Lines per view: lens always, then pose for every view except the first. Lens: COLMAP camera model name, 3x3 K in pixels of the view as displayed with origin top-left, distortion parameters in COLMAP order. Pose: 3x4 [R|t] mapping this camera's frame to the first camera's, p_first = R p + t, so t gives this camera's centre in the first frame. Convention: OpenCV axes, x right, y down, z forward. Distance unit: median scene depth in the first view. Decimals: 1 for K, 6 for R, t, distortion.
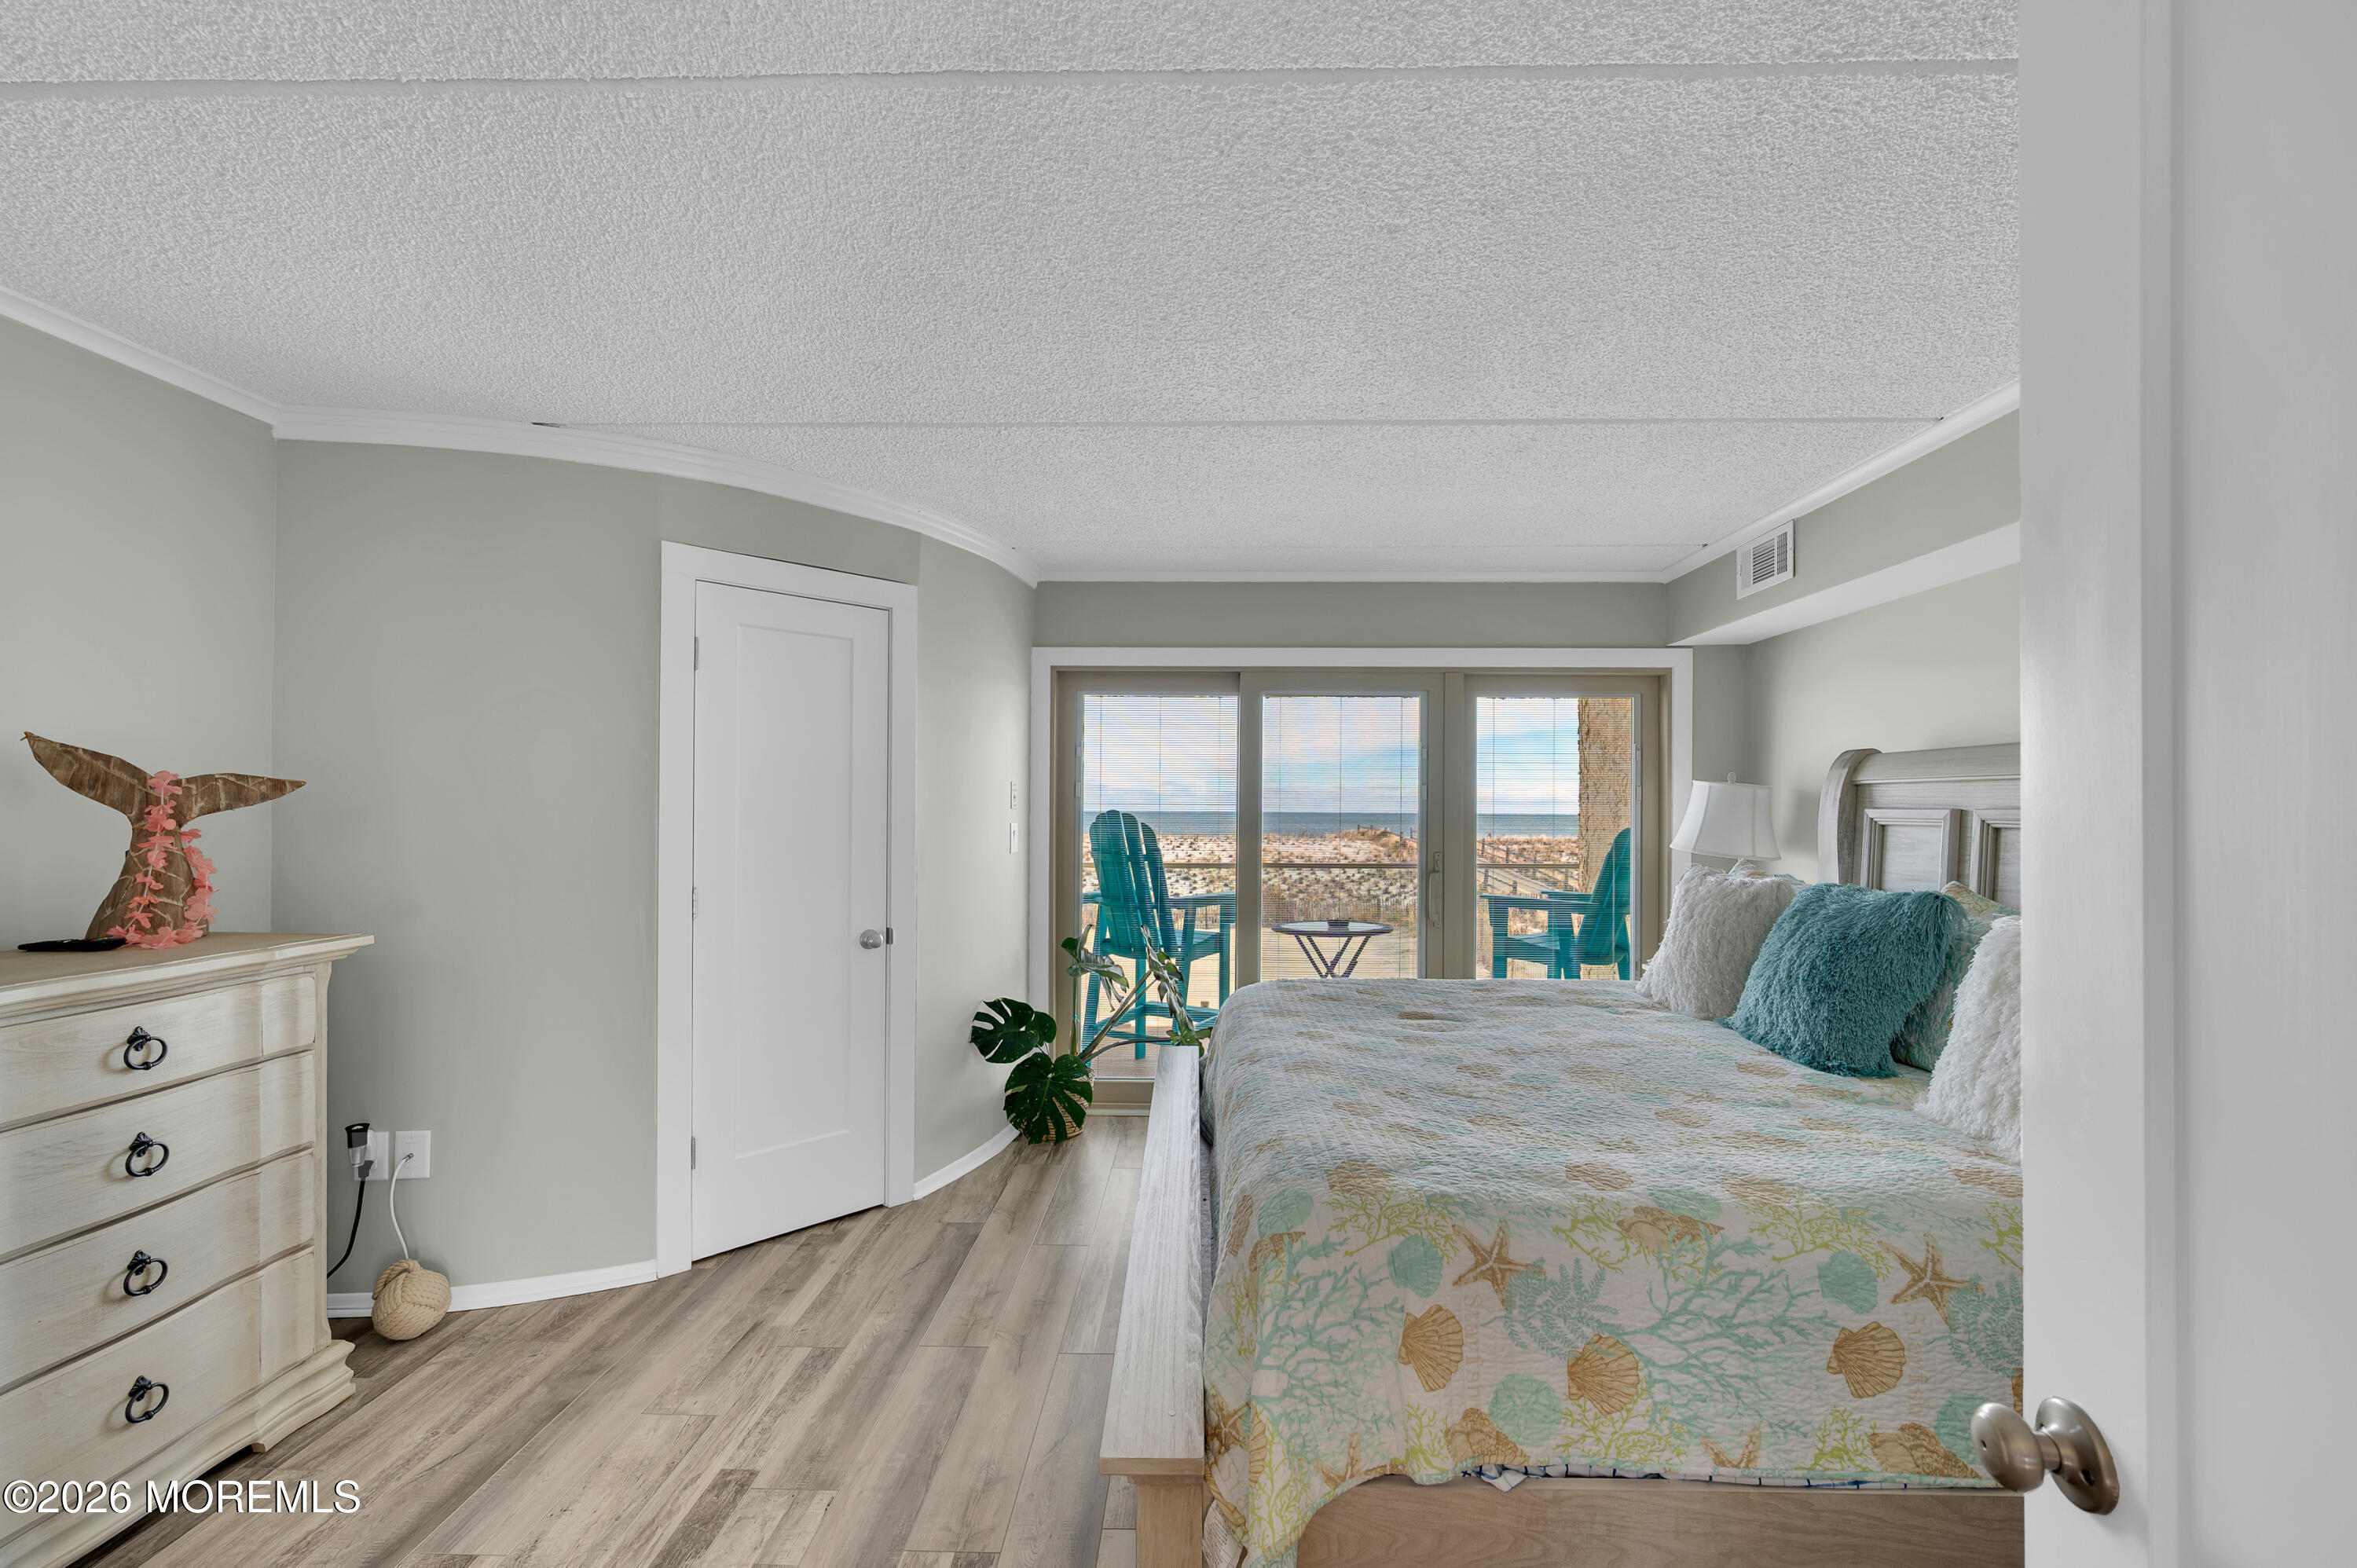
lens RADIAL K [[914.5, 0, 1200.7], [0, 914.5, 806.8], [0, 0, 1]] dist [0.005119, -0.000728]
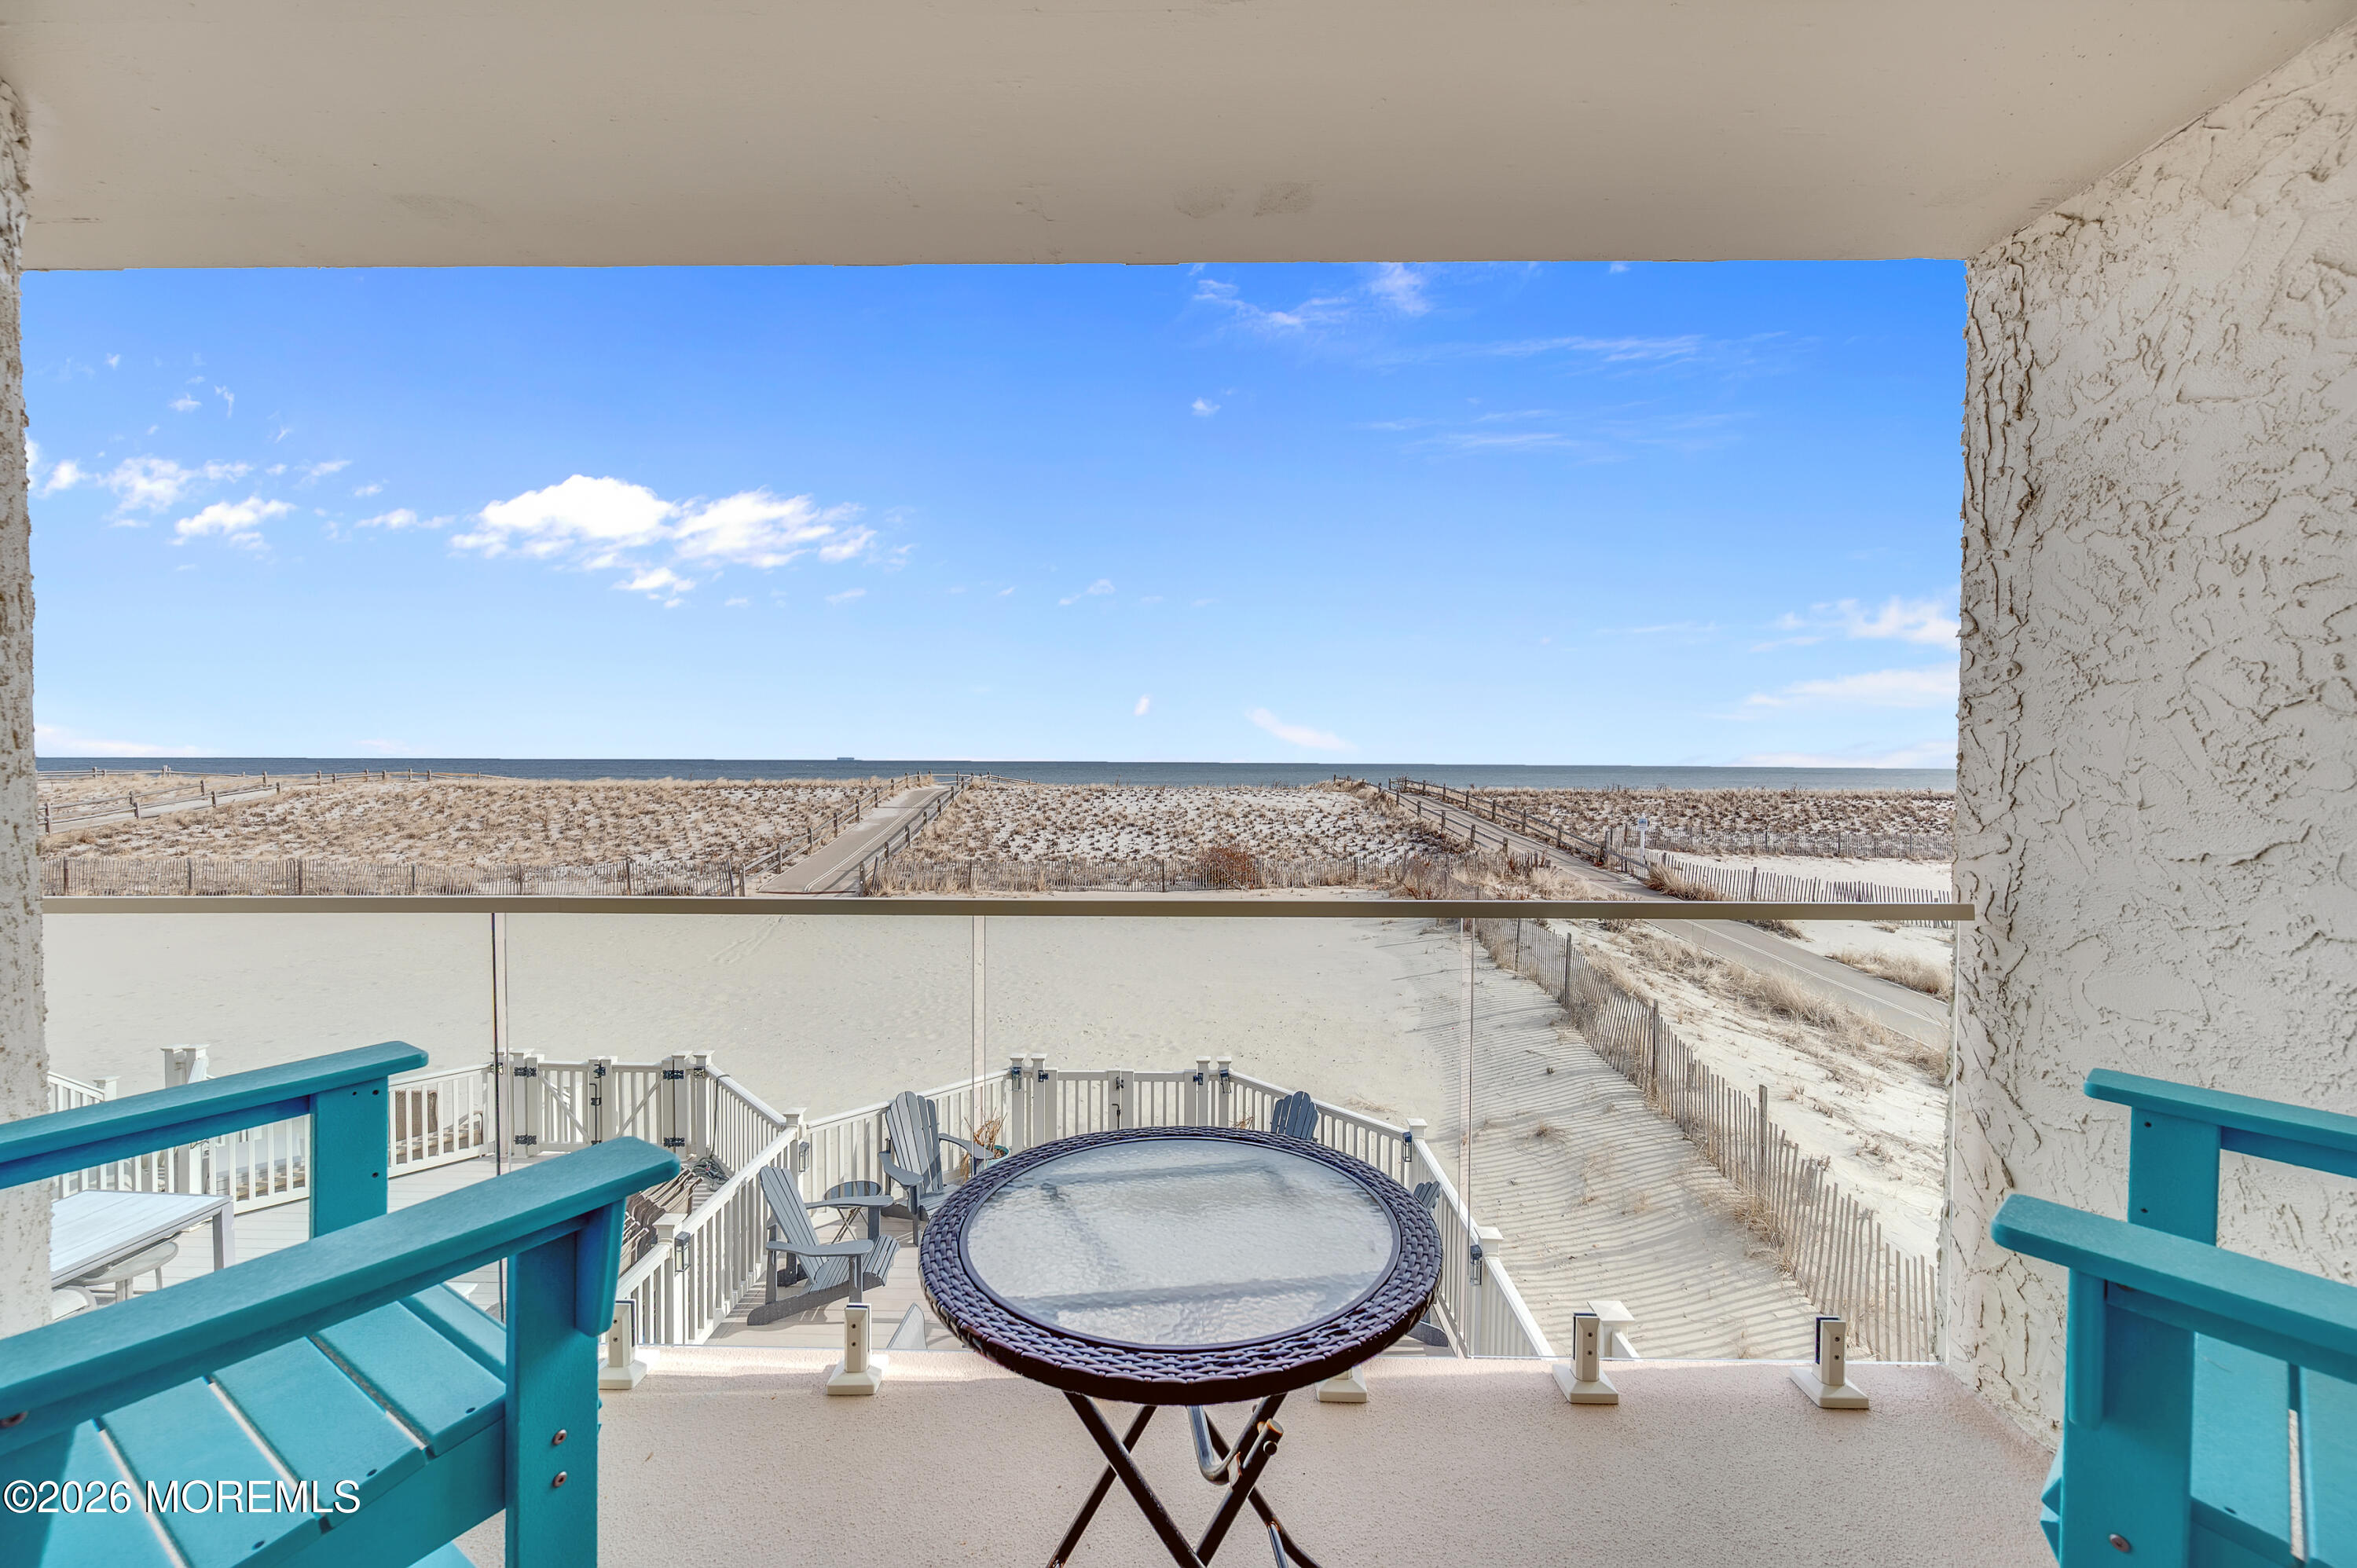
lens RADIAL K [[931.4, 0, 1183.7], [0, 931.4, 787.5], [0, 0, 1]] dist [0.003440, 0.000858]
pose [[0.999947, 0.000741, 0.010256, 0.201972], [-0.001081, 0.999449, 0.033166, 0.013495], [-0.010226, -0.033176, 0.999397, 1.127242]]
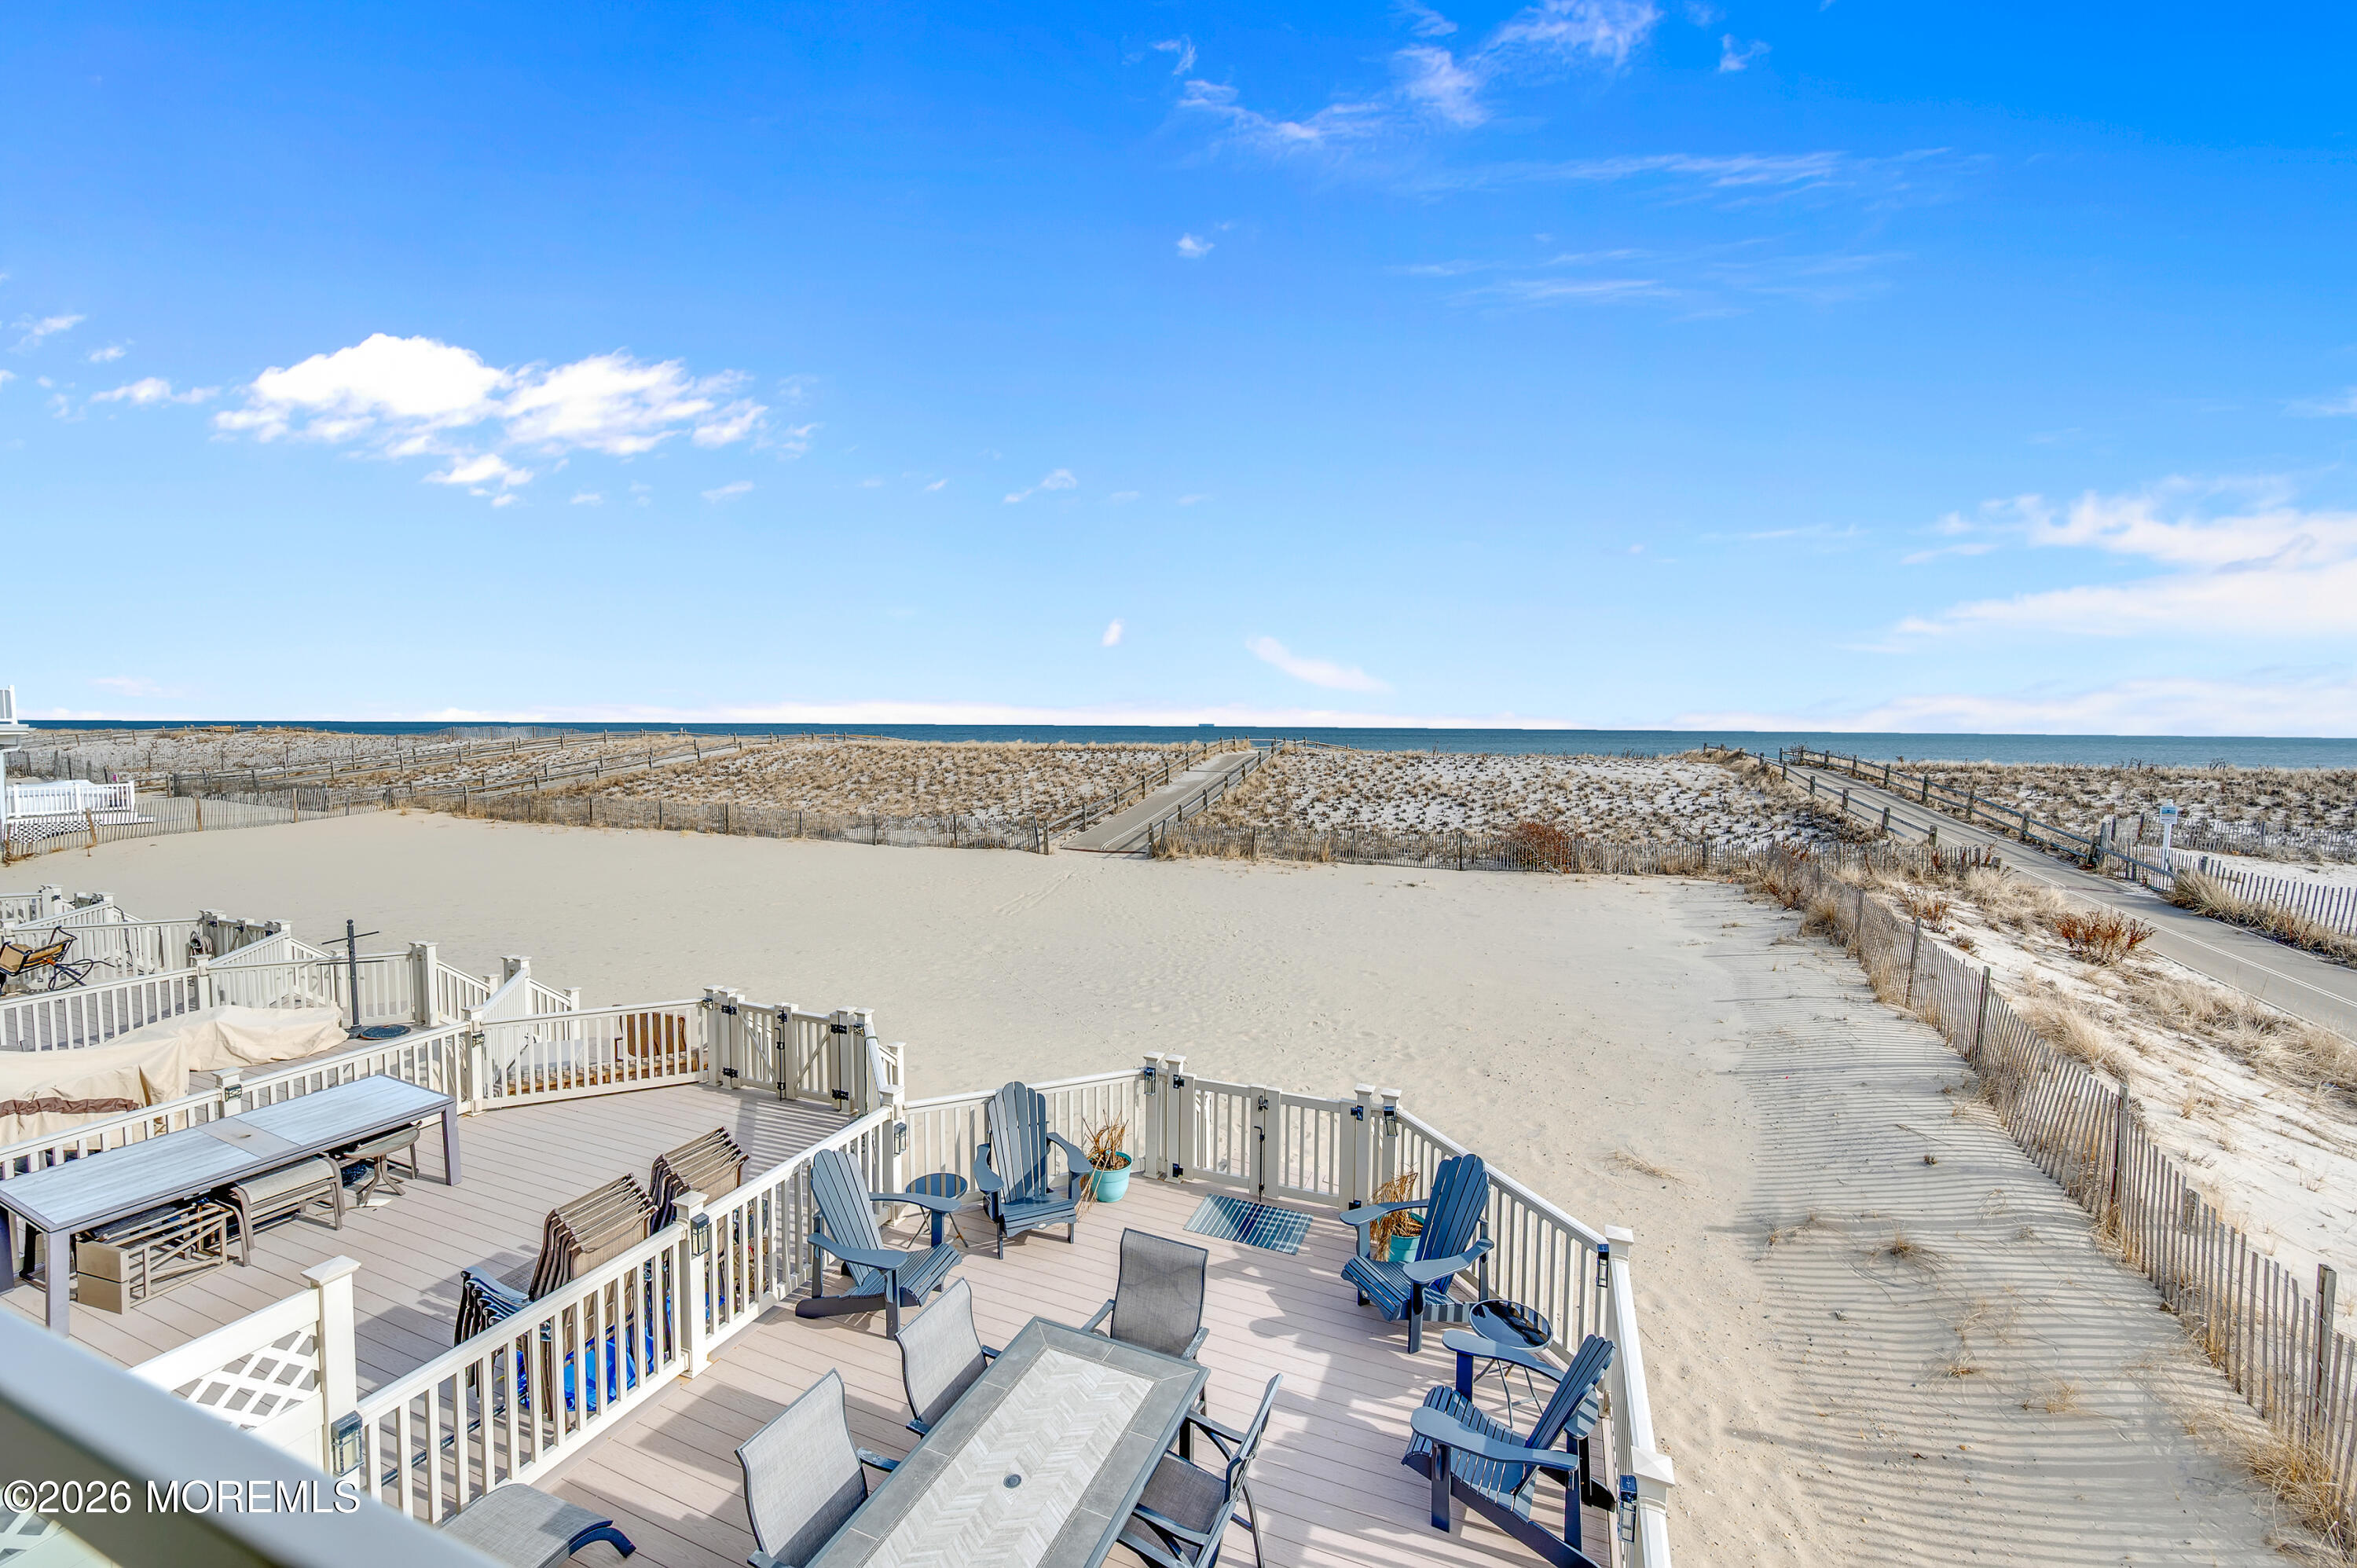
lens RADIAL K [[951.1, 0, 1167.9], [0, 951.1, 804.4], [0, 0, 1]] dist [0.002023, 0.000955]
pose [[0.938434, 0.032616, -0.343915, 0.634692], [-0.002892, 0.996240, 0.086588, 0.054802], [0.345446, -0.080263, 0.935000, 1.707870]]
